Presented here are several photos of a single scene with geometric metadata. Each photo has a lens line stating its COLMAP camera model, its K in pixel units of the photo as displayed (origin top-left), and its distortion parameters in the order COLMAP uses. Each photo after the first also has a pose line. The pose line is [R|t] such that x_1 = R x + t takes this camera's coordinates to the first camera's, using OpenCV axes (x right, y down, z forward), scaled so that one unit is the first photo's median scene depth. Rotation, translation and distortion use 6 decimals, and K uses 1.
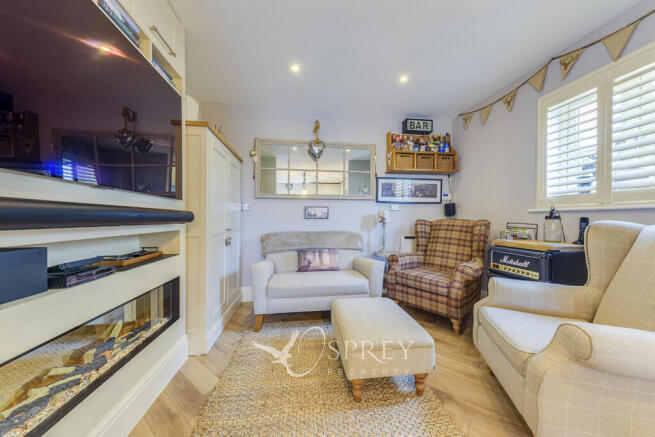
lens RADIAL K [[227.9, 0, 327.8], [0, 227.9, 219.8], [0, 0, 1]] dist [0.005802, -0.000620]
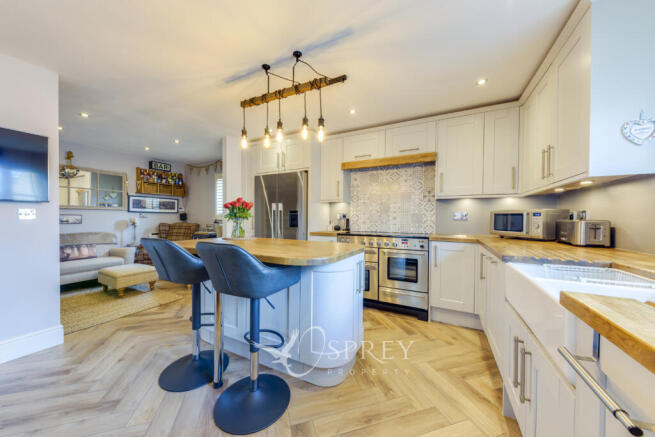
lens RADIAL K [[227.9, 0, 331.6], [0, 227.9, 220.7], [0, 0, 1]] dist [0.005802, -0.000620]
pose [[0.578046, -0.008711, 0.815958, -0.252541], [0.001480, 0.999953, 0.009628, -0.032499], [-0.816003, -0.004358, 0.578031, -1.004250]]
